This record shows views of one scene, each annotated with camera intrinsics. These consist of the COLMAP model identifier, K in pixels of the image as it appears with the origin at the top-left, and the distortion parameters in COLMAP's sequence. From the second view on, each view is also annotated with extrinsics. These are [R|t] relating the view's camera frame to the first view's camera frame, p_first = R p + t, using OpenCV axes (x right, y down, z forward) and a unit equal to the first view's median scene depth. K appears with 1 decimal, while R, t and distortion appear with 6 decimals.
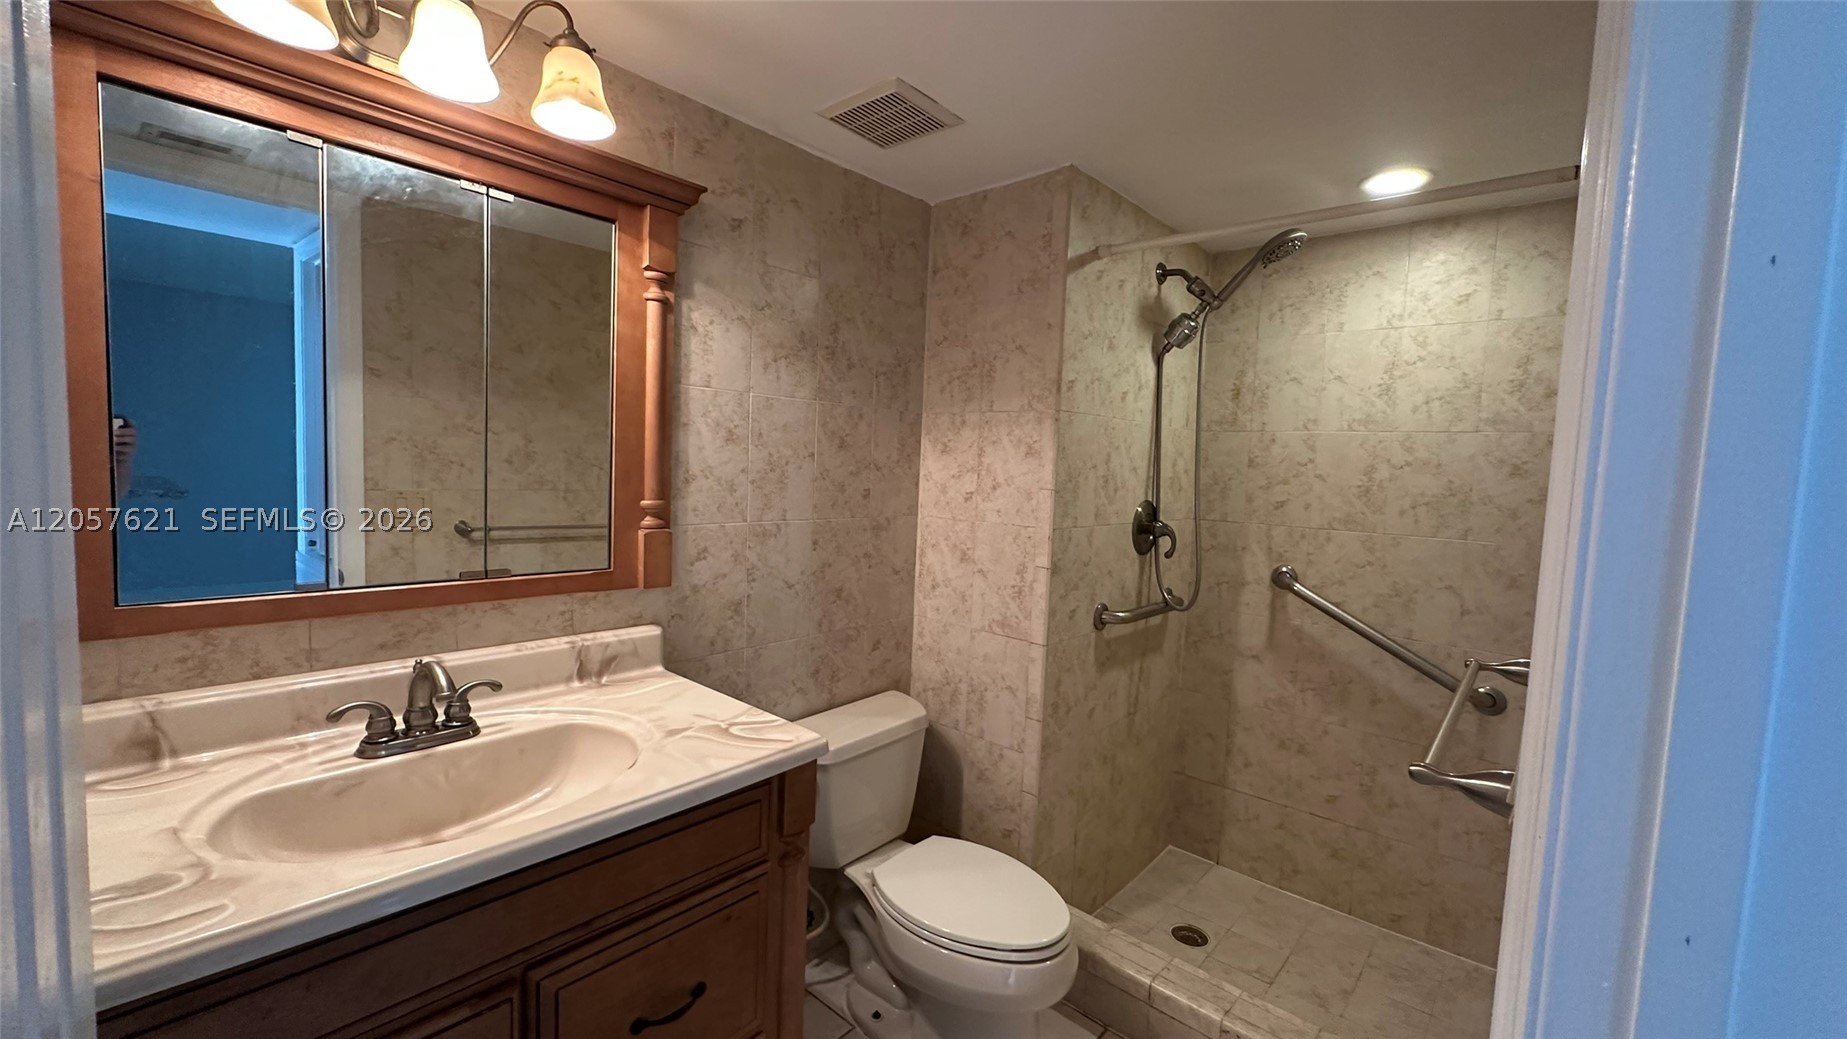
lens RADIAL K [[737.1, 0, 912.6], [0, 737.1, 524.3], [0, 0, 1]] dist [-0.006854, 0.001458]
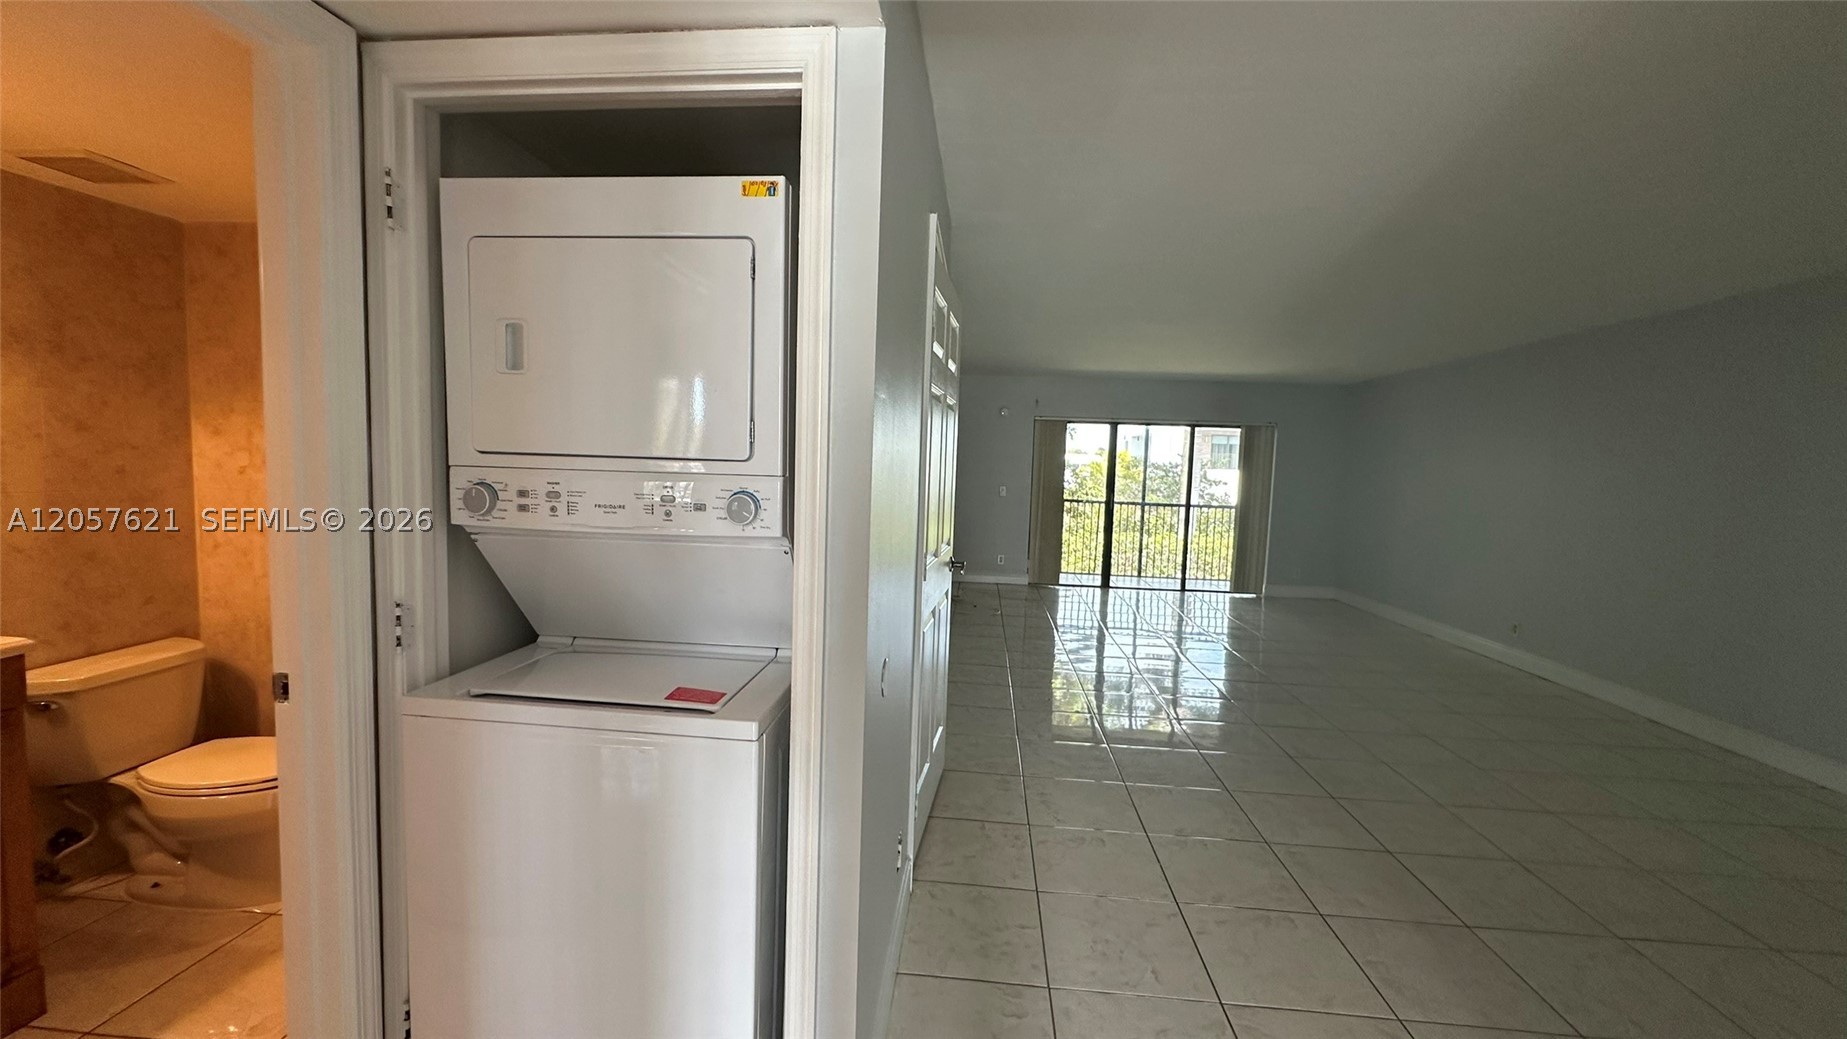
lens RADIAL K [[737.1, 0, 933.9], [0, 737.1, 523.1], [0, 0, 1]] dist [-0.006854, 0.001458]
pose [[0.796307, -0.066218, 0.601258, 0.259918], [0.054599, 0.997801, 0.037580, 0.069458], [-0.602424, 0.002903, 0.798171, -0.694311]]
